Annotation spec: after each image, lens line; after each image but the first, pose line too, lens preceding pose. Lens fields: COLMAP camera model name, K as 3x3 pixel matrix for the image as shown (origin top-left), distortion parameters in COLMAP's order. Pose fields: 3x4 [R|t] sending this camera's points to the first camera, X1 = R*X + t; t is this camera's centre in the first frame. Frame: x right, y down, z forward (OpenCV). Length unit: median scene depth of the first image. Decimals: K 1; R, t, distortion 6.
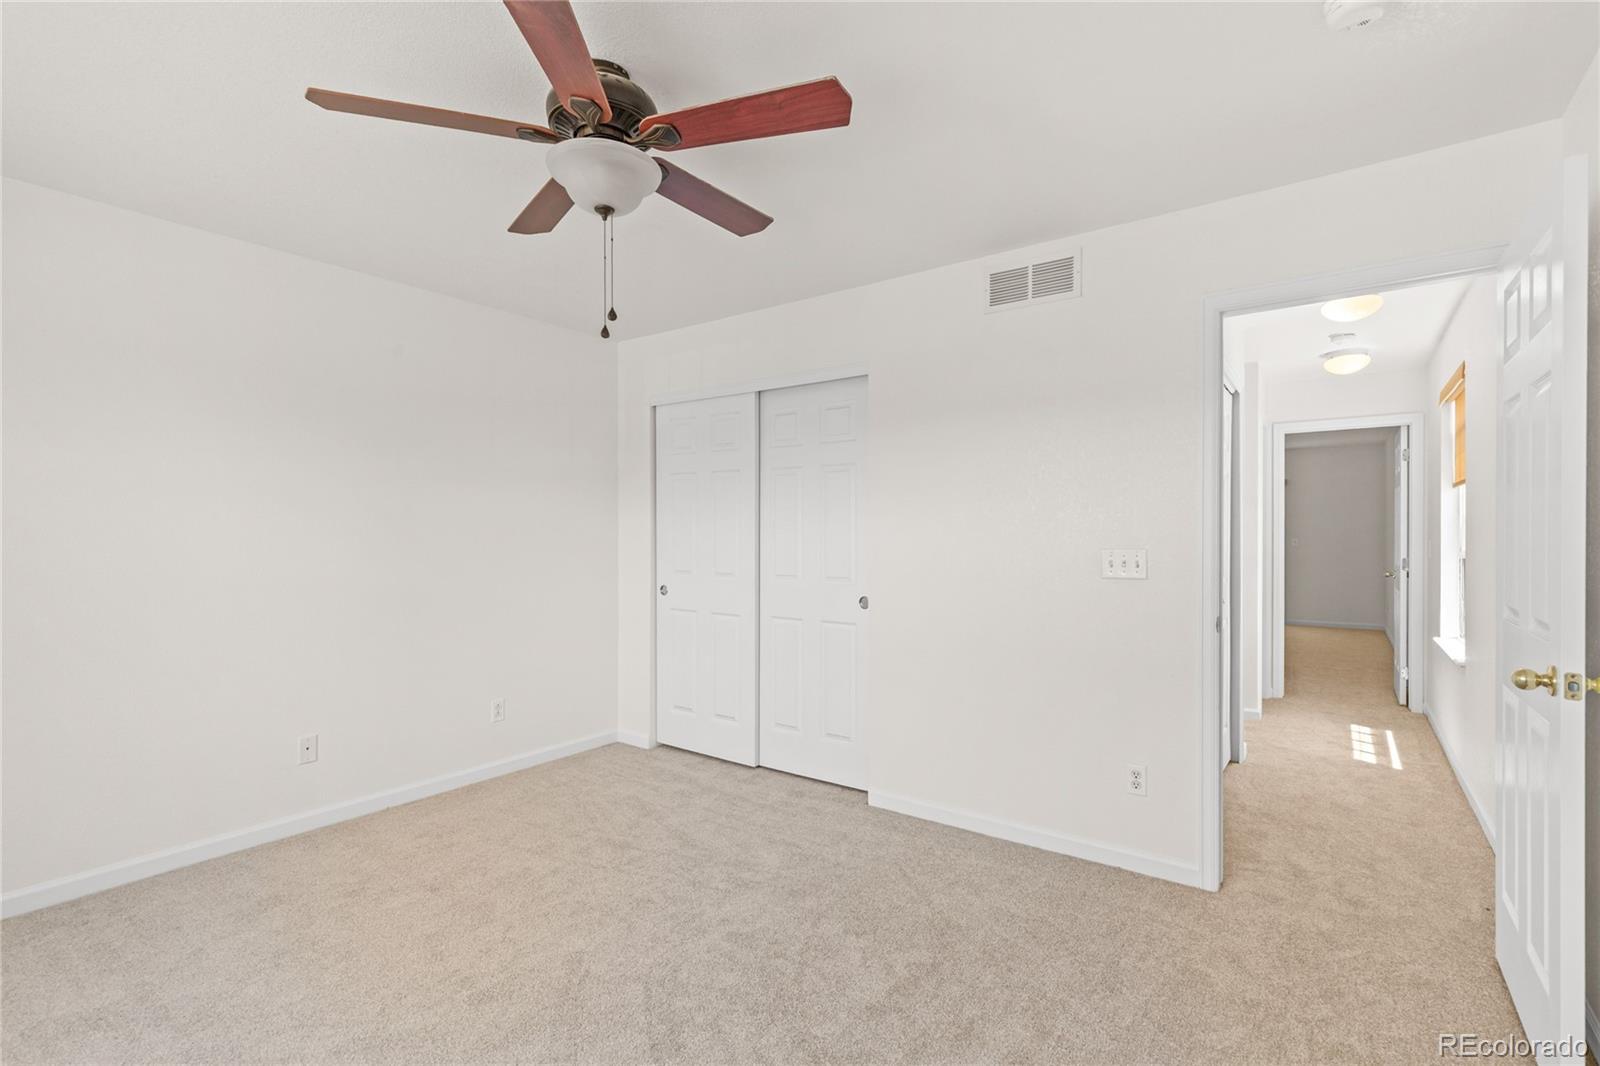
lens RADIAL K [[725.3, 0, 805.6], [0, 725.3, 529.9], [0, 0, 1]] dist [0.009140, -0.002288]
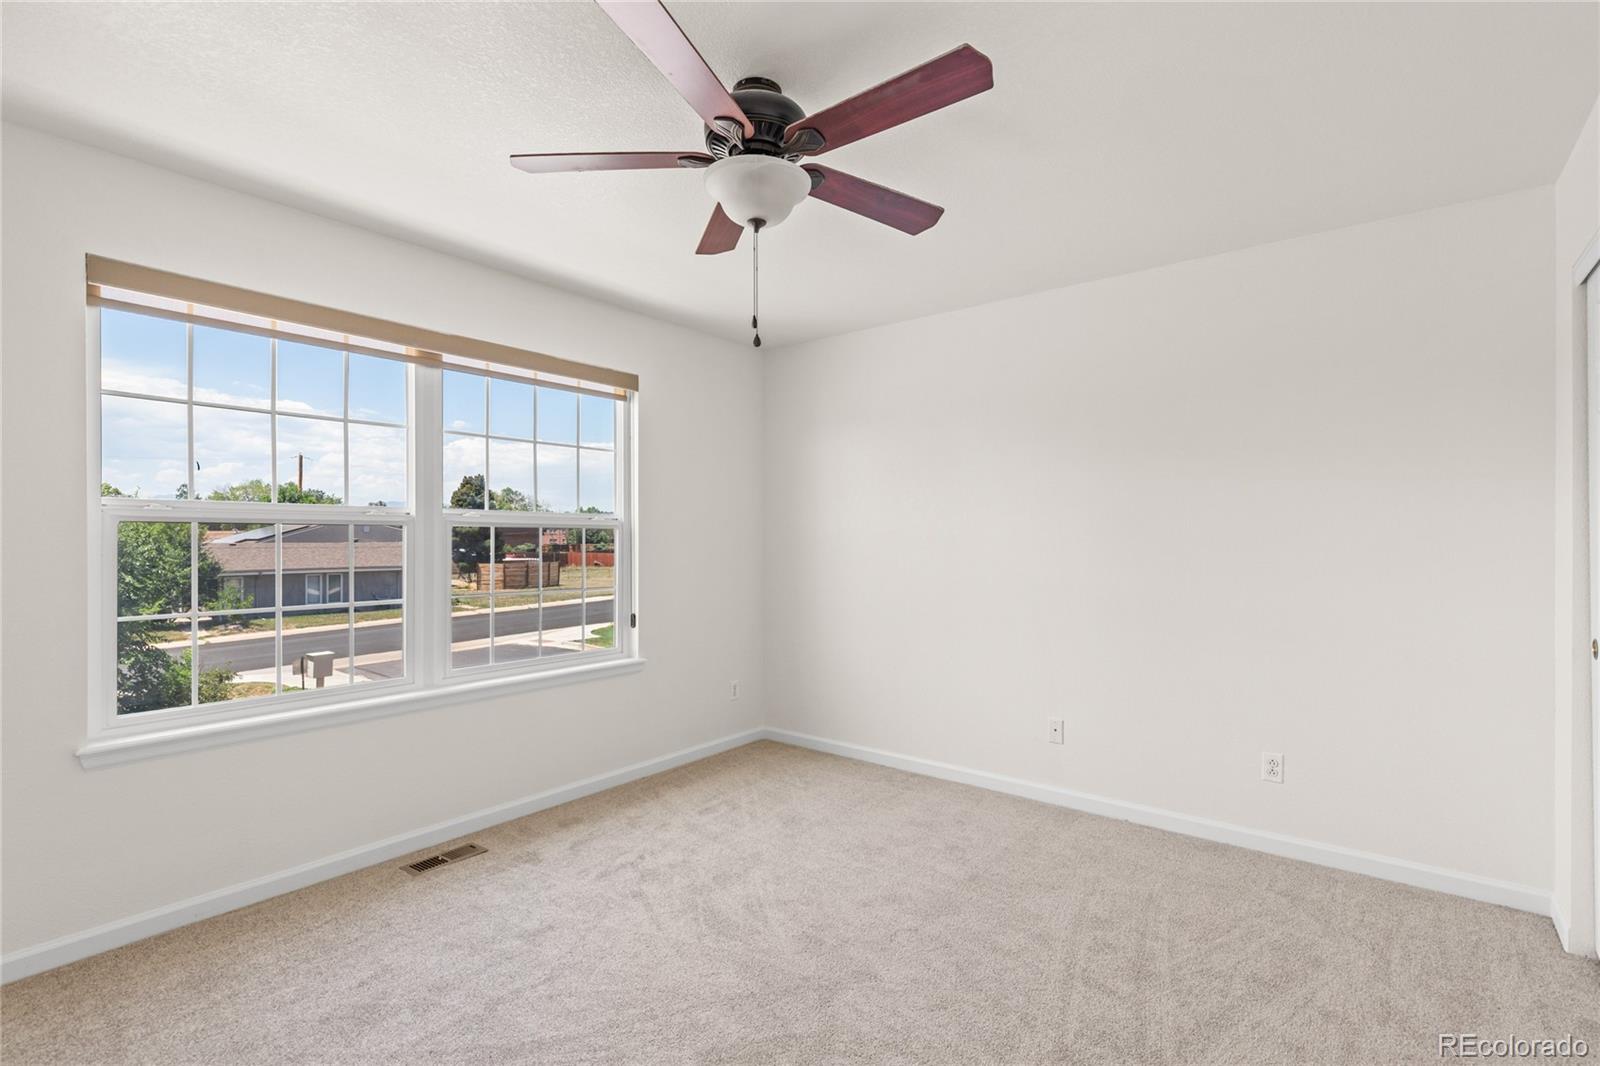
lens RADIAL K [[759.5, 0, 815.1], [0, 759.5, 525.3], [0, 0, 1]] dist [0.031589, -0.000054]
pose [[-0.013578, -0.012242, -0.999833, 0.485528], [0.003526, 0.999918, -0.012291, 0.004155], [0.999902, -0.003692, -0.013534, 0.655771]]
